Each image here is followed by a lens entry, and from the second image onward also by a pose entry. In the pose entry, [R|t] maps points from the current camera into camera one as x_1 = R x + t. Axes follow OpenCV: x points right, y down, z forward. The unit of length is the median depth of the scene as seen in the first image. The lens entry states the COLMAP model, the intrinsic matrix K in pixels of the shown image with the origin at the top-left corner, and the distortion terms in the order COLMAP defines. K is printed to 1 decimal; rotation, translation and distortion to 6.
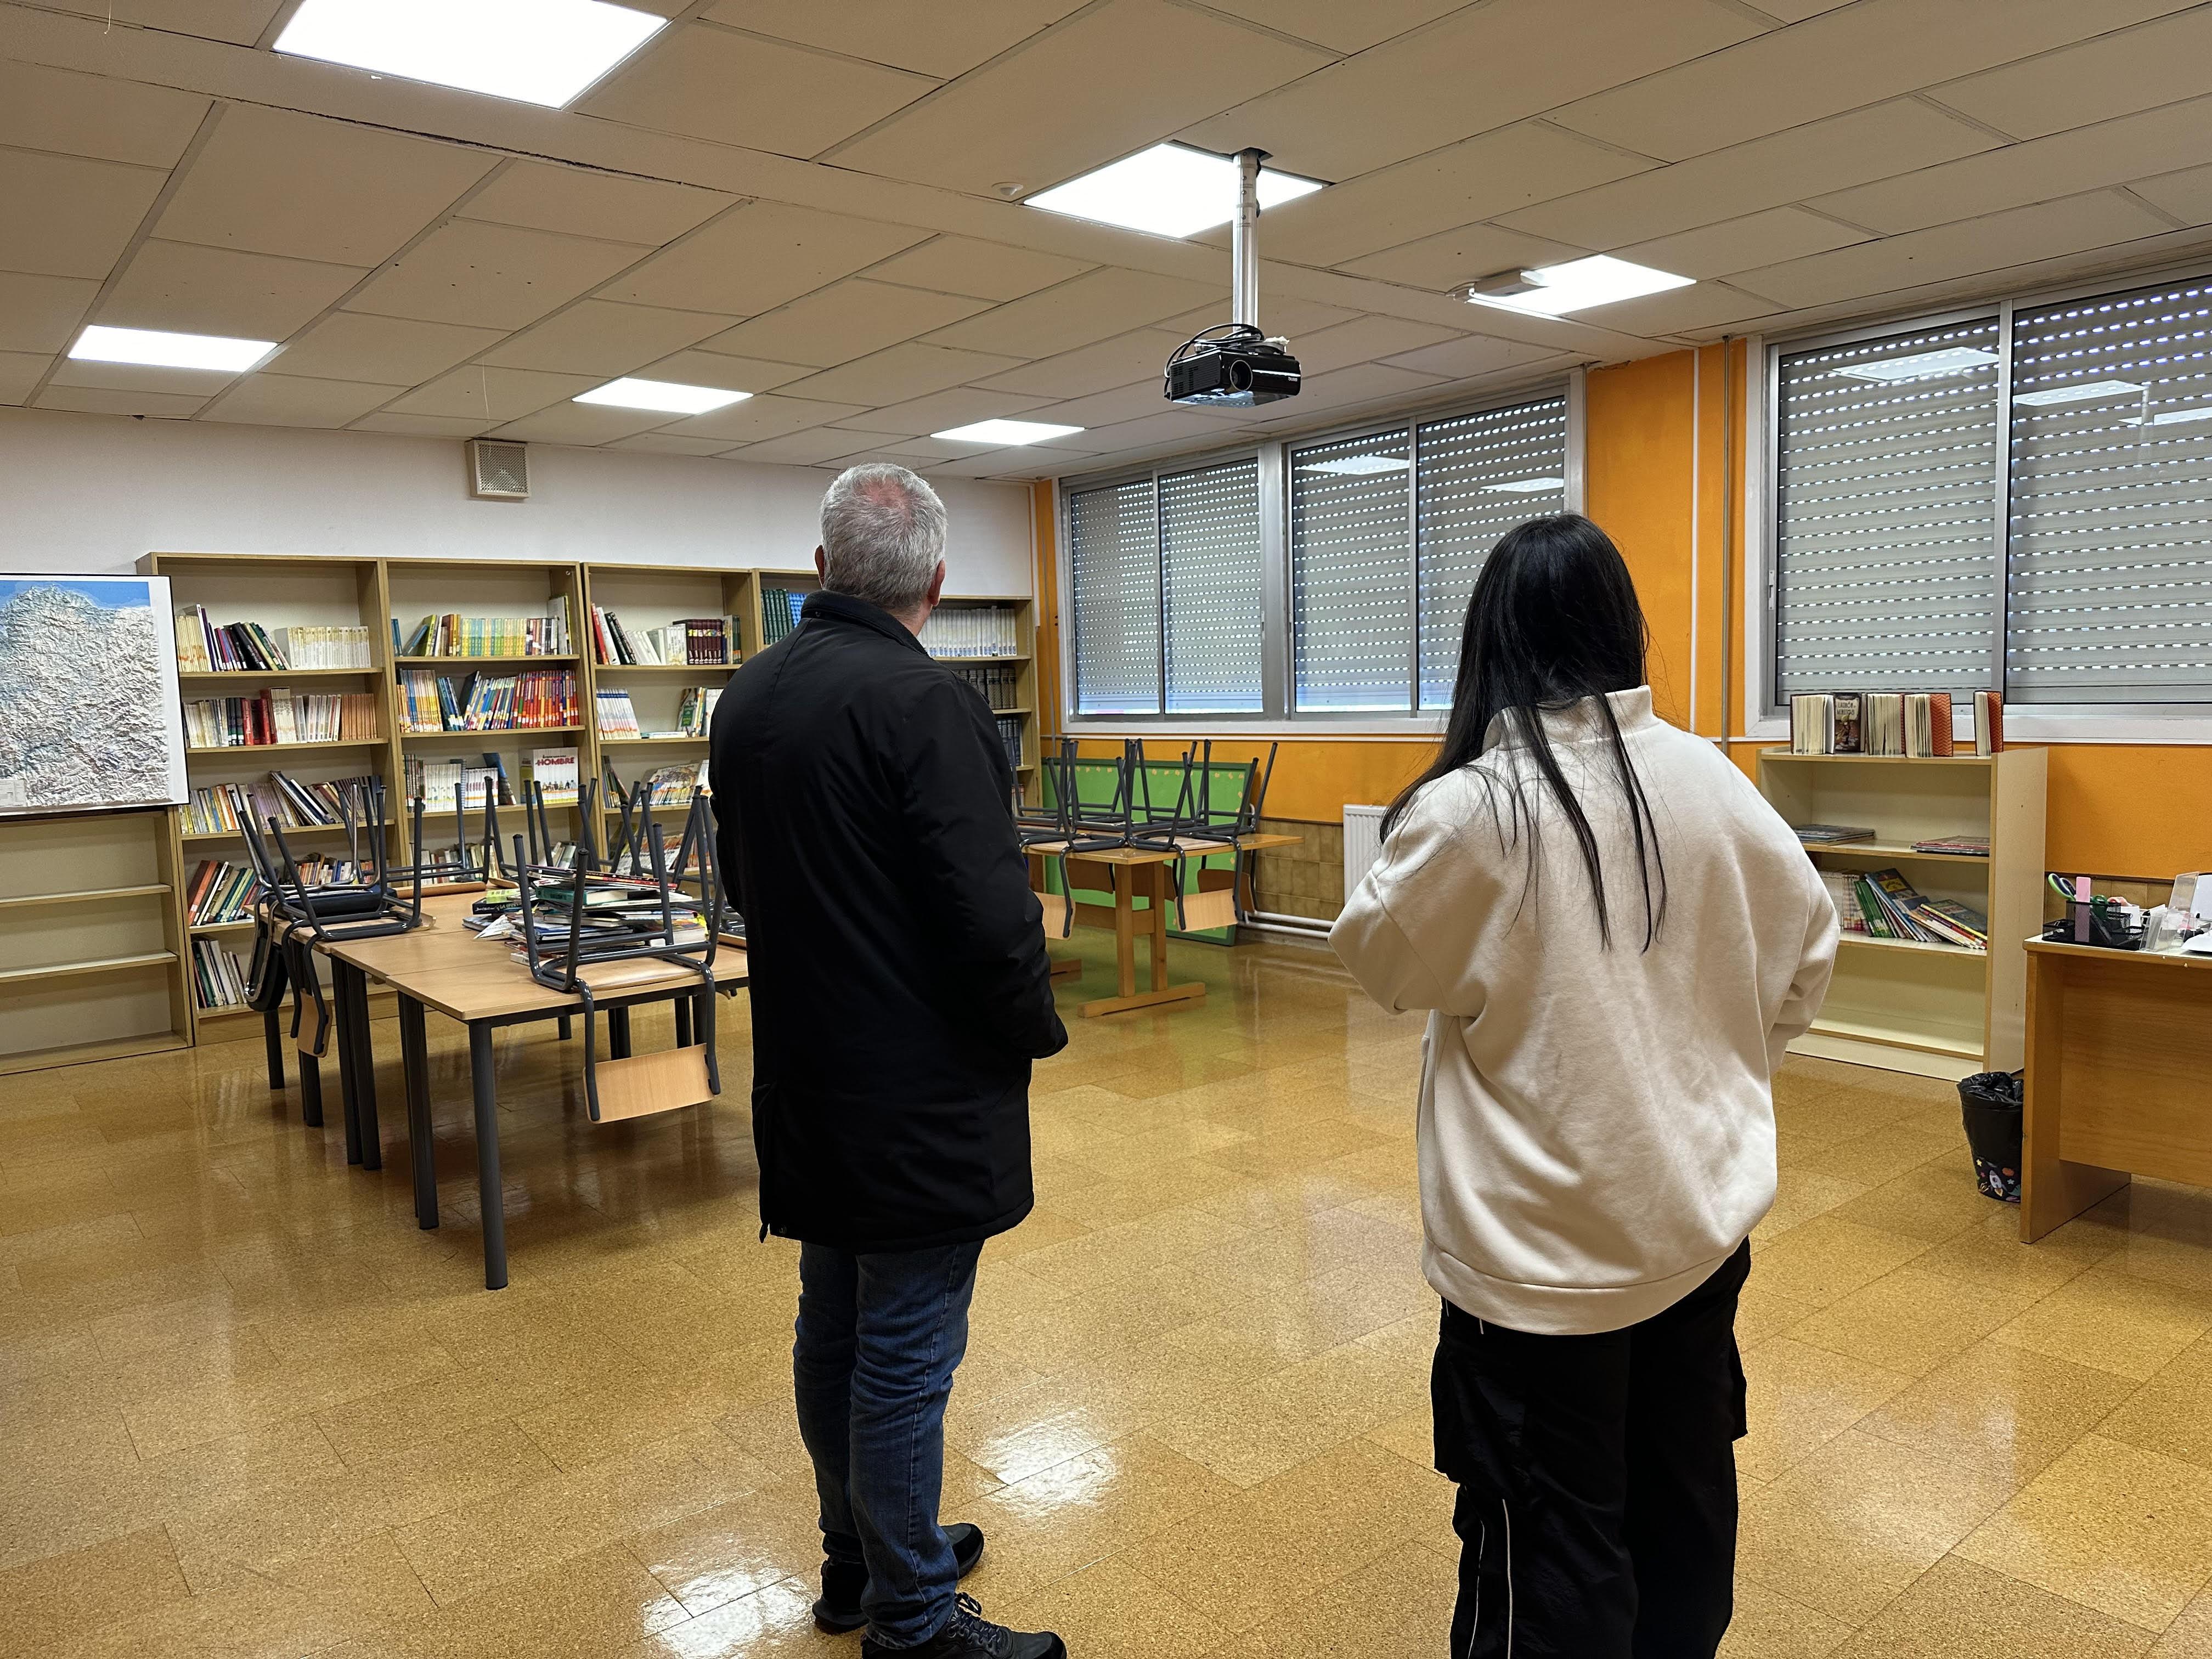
lens RADIAL K [[1548.0, 0, 1102.7], [0, 1548.0, 840.3], [0, 0, 1]] dist [0.000423, -0.003530]
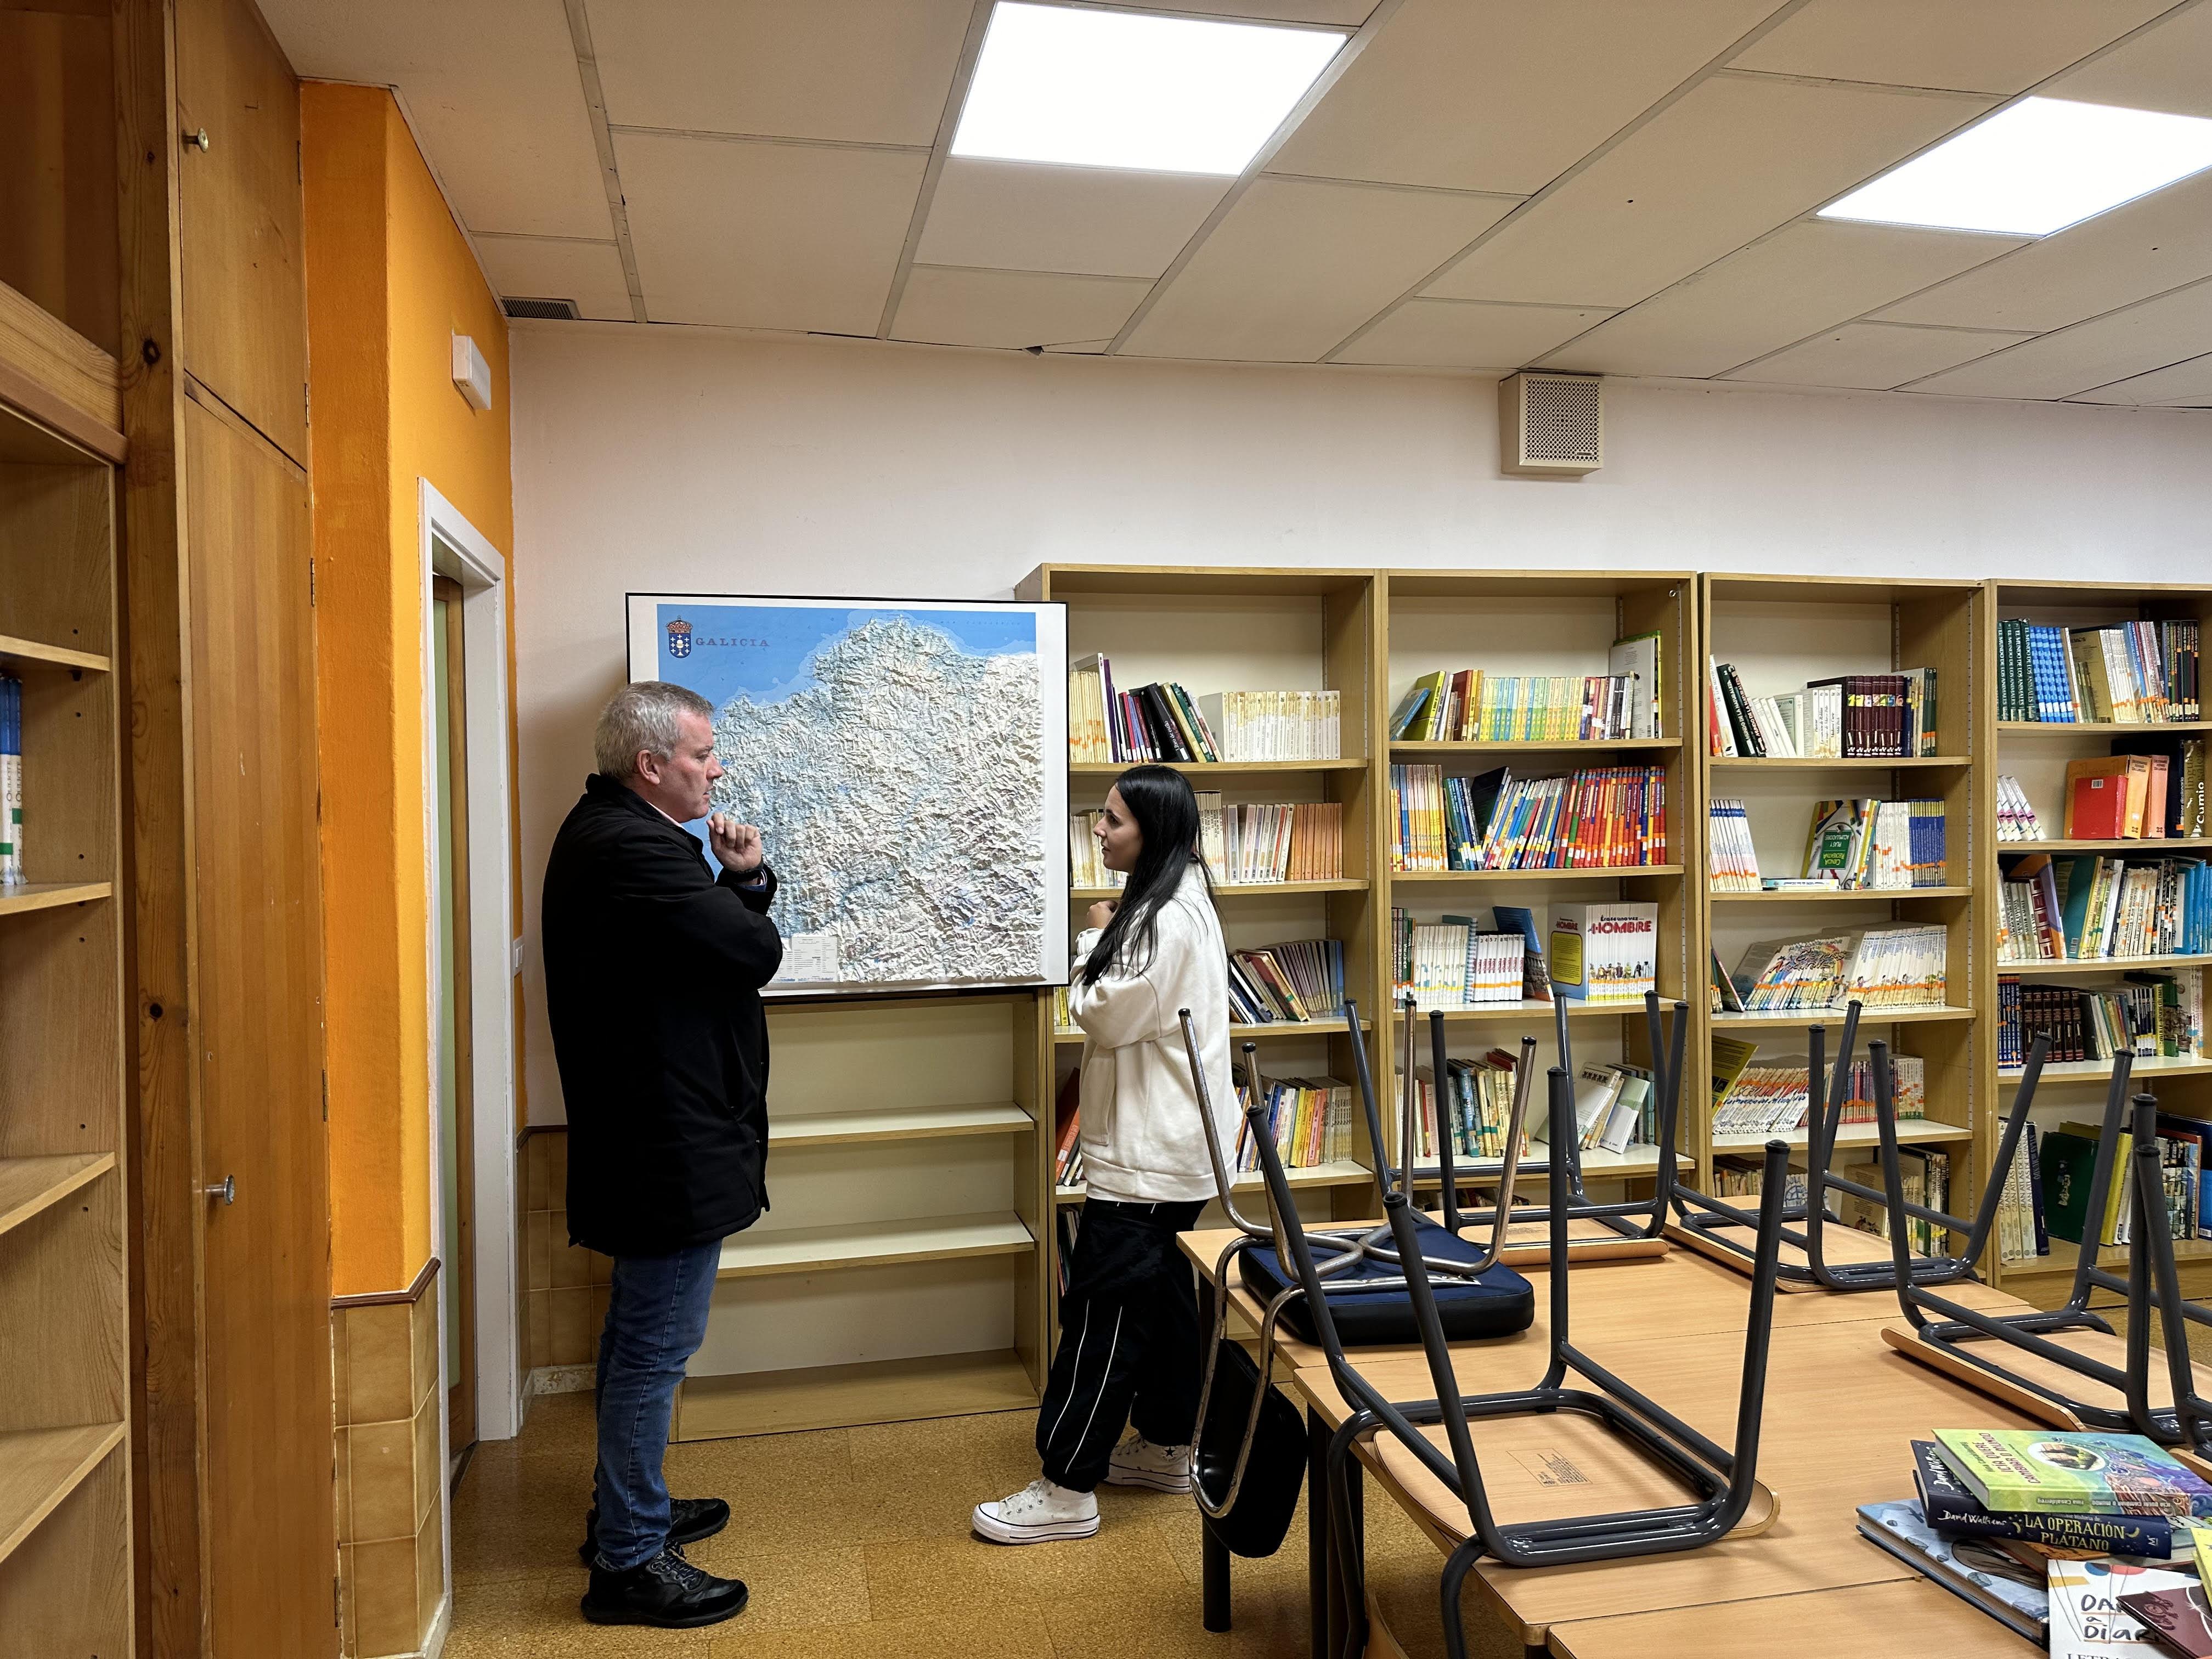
lens RADIAL K [[1604.1, 0, 1106.0], [0, 1604.1, 829.5], [0, 0, 1]] dist [0.281936, -0.000430]
pose [[0.895133, 0.033729, -0.444522, -0.273004], [-0.063875, 0.996549, -0.053009, -0.045577], [0.441200, 0.075844, 0.894198, 0.402917]]
